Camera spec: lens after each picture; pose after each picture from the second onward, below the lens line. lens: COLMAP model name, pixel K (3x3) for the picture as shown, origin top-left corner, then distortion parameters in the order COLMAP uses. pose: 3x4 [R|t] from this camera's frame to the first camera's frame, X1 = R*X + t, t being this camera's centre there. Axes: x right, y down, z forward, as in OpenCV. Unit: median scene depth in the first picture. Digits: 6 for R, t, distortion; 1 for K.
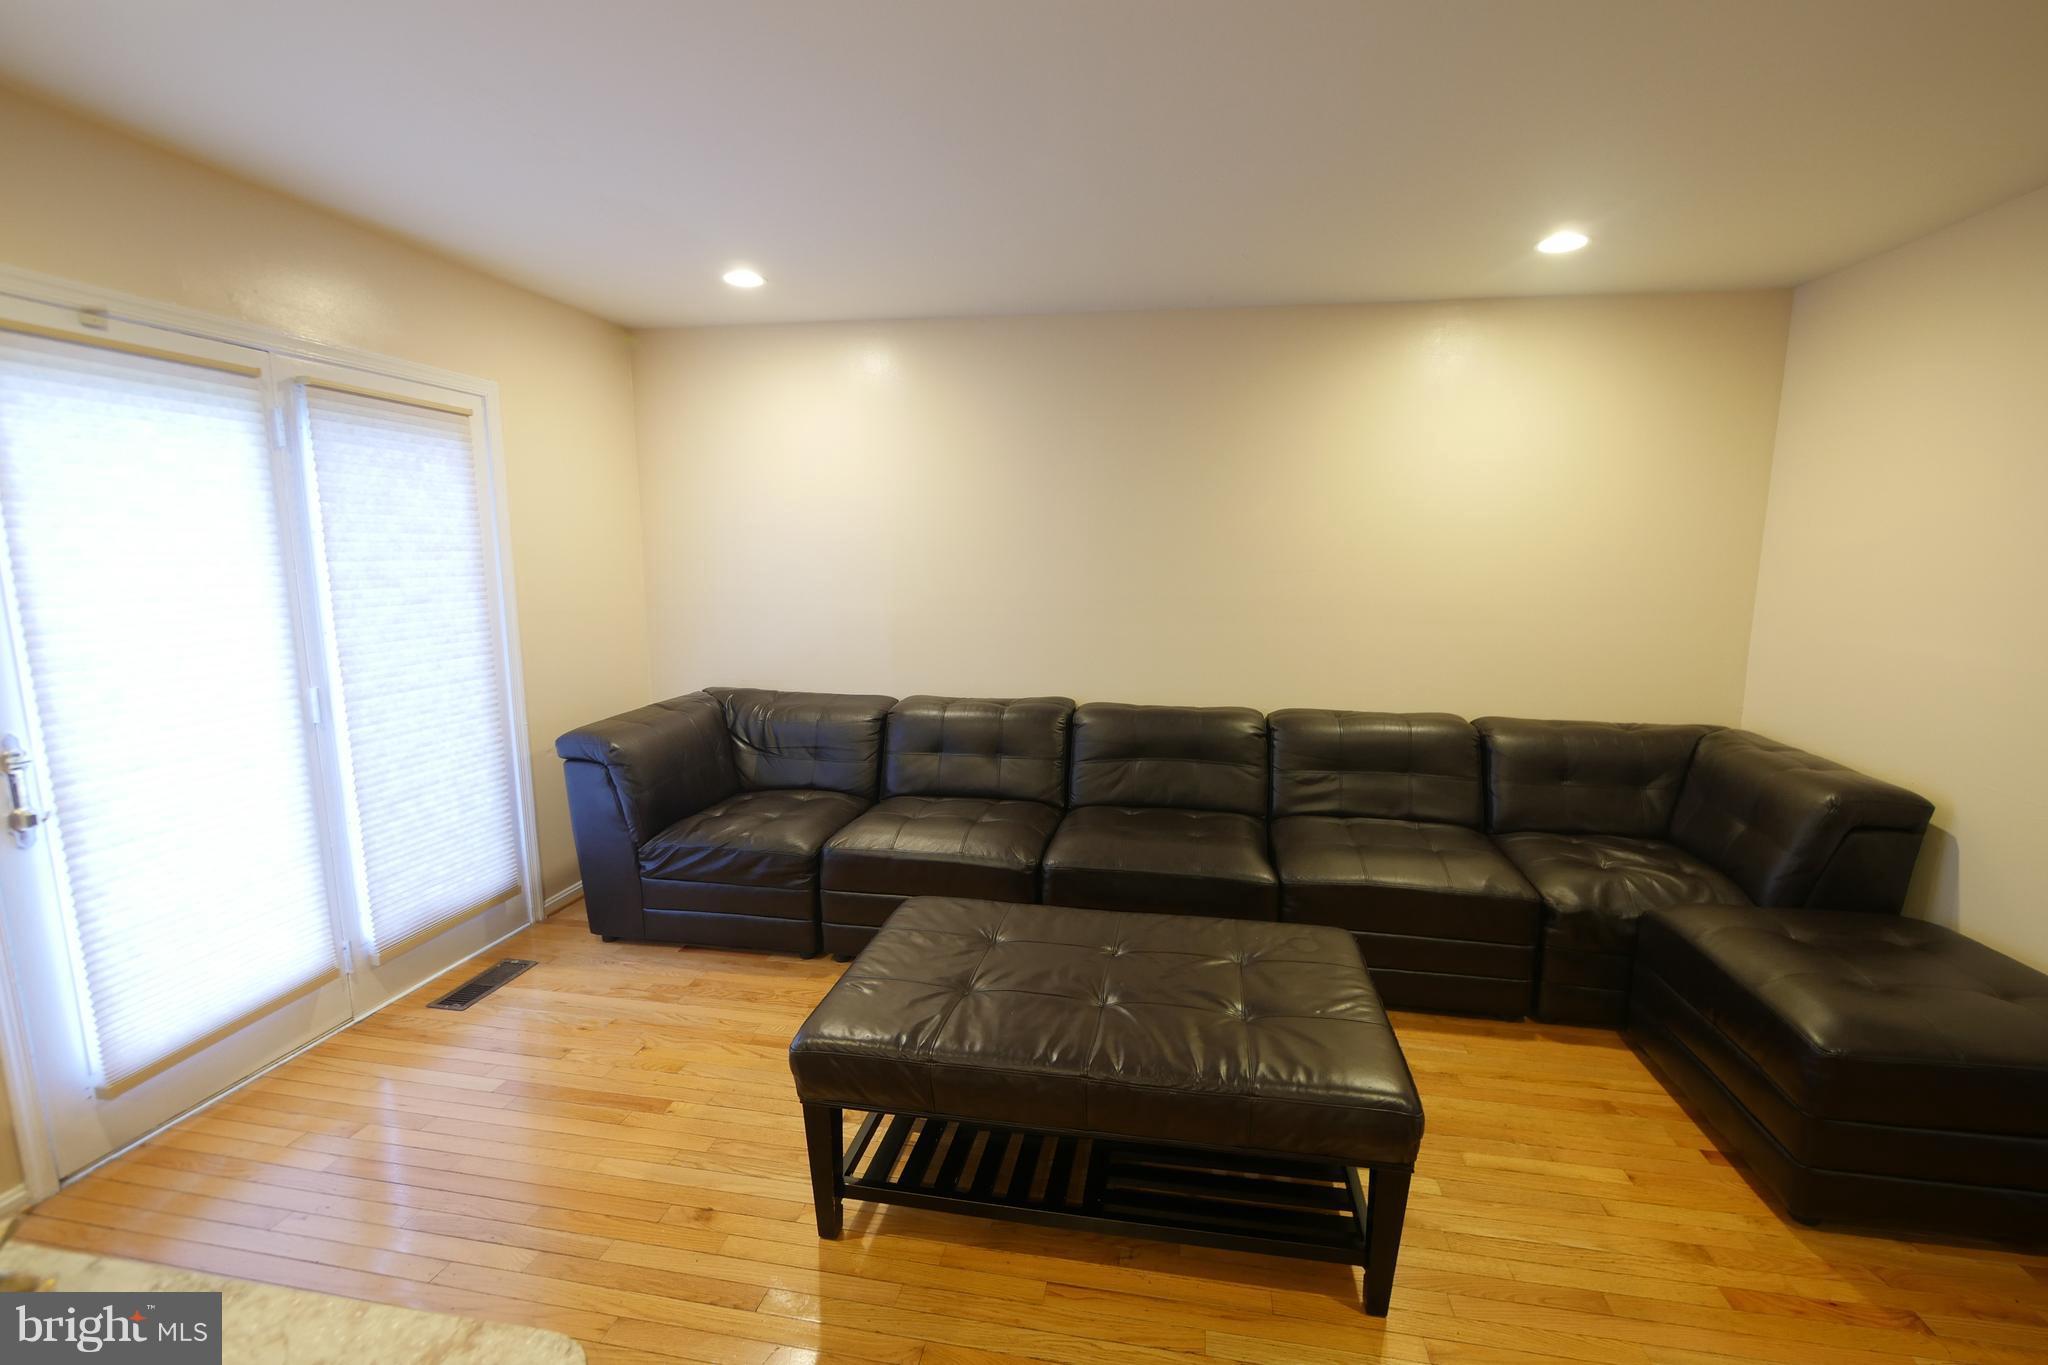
lens RADIAL K [[888.2, 0, 1024.0], [0, 888.2, 682.5], [0, 0, 1]] dist [-0.007928, -0.000187]
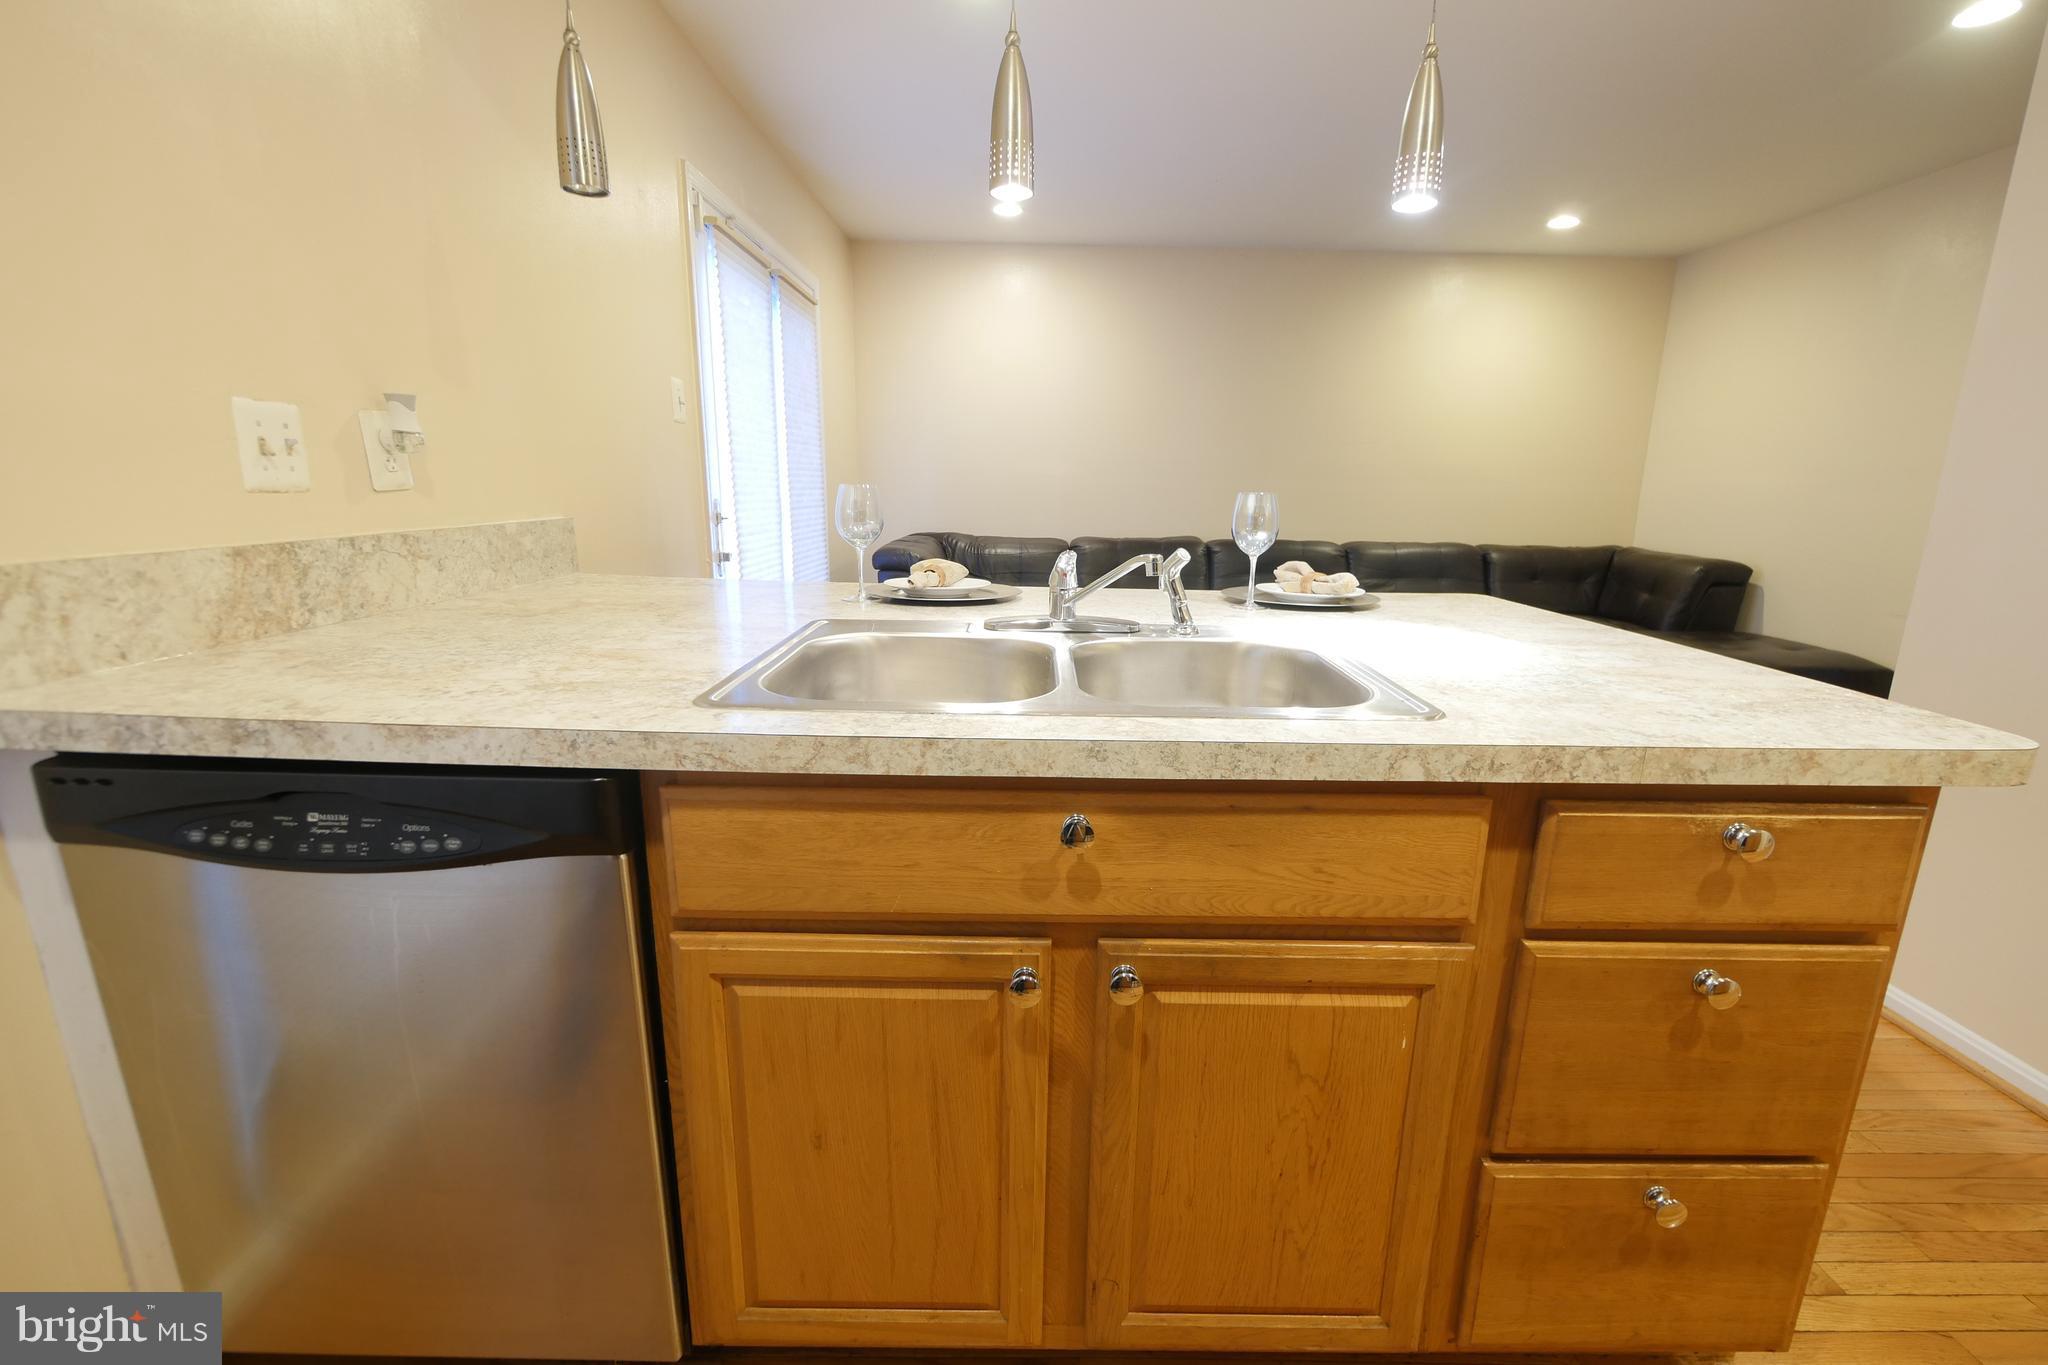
lens RADIAL K [[867.2, 0, 1046.8], [0, 867.2, 690.6], [0, 0, 1]] dist [-0.003529, 0.000010]
pose [[0.983582, -0.030105, 0.177932, -0.584706], [0.014586, 0.996023, 0.087892, 0.179563], [-0.179870, -0.083854, 0.980110, -0.404364]]
